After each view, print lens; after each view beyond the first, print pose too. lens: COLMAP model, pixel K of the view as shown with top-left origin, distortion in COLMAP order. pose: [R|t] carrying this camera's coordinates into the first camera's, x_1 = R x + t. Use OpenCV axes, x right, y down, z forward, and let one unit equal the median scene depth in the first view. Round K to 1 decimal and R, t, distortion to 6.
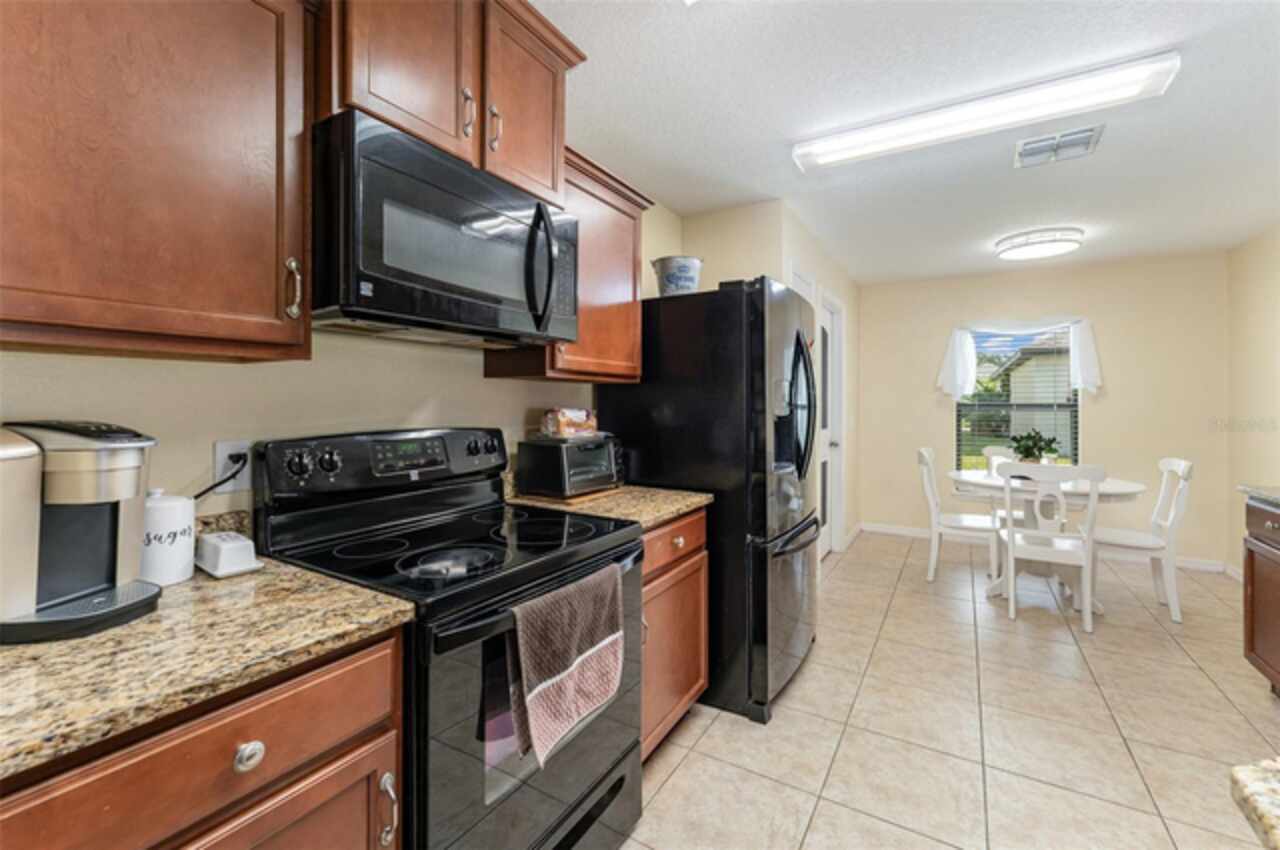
lens RADIAL K [[529.7, 0, 628.8], [0, 529.7, 402.1], [0, 0, 1]] dist [0.002807, 0.000308]
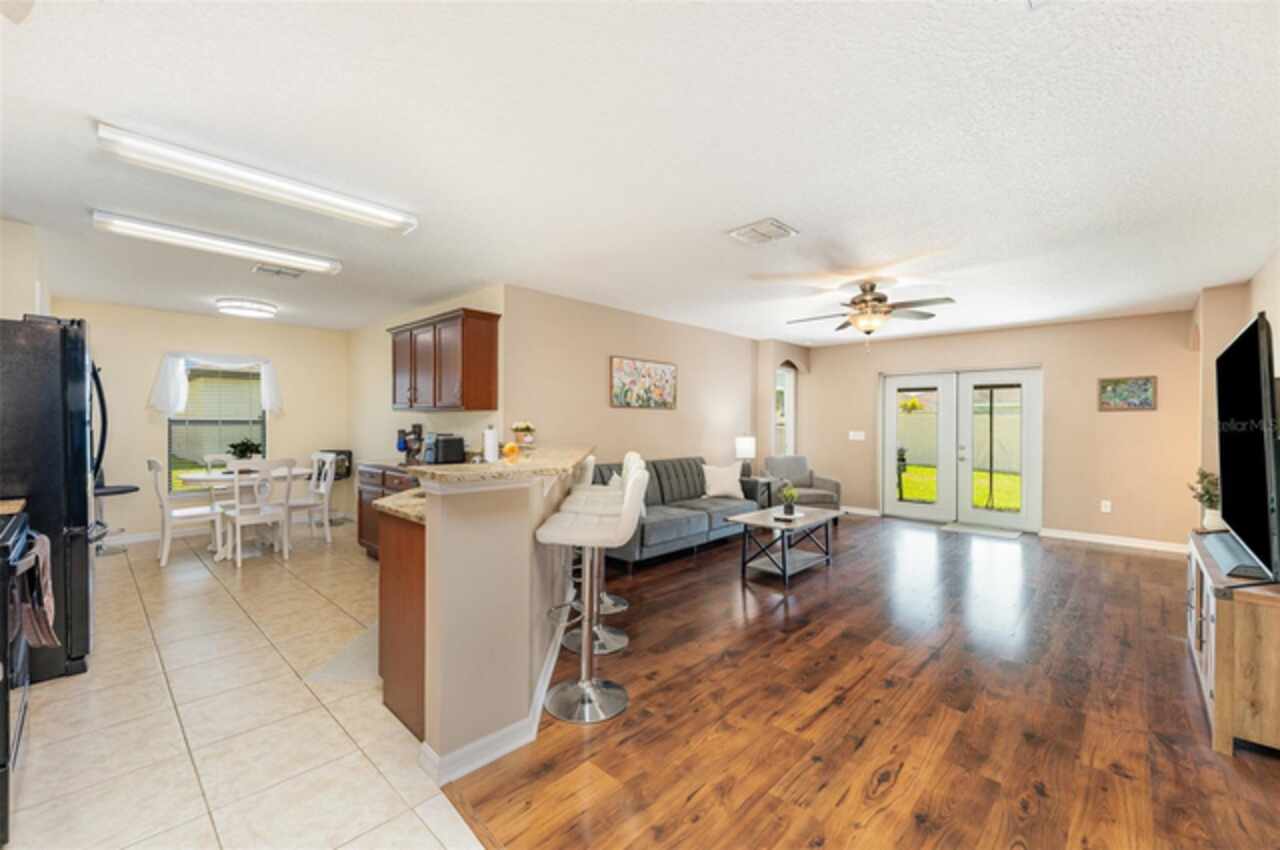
lens RADIAL K [[529.7, 0, 642.0], [0, 529.7, 423.2], [0, 0, 1]] dist [0.002807, 0.000308]
pose [[0.197296, -0.003348, 0.980338, -0.366146], [-0.007623, 0.999959, 0.004950, -0.003643], [-0.980314, -0.008449, 0.197263, -0.281310]]
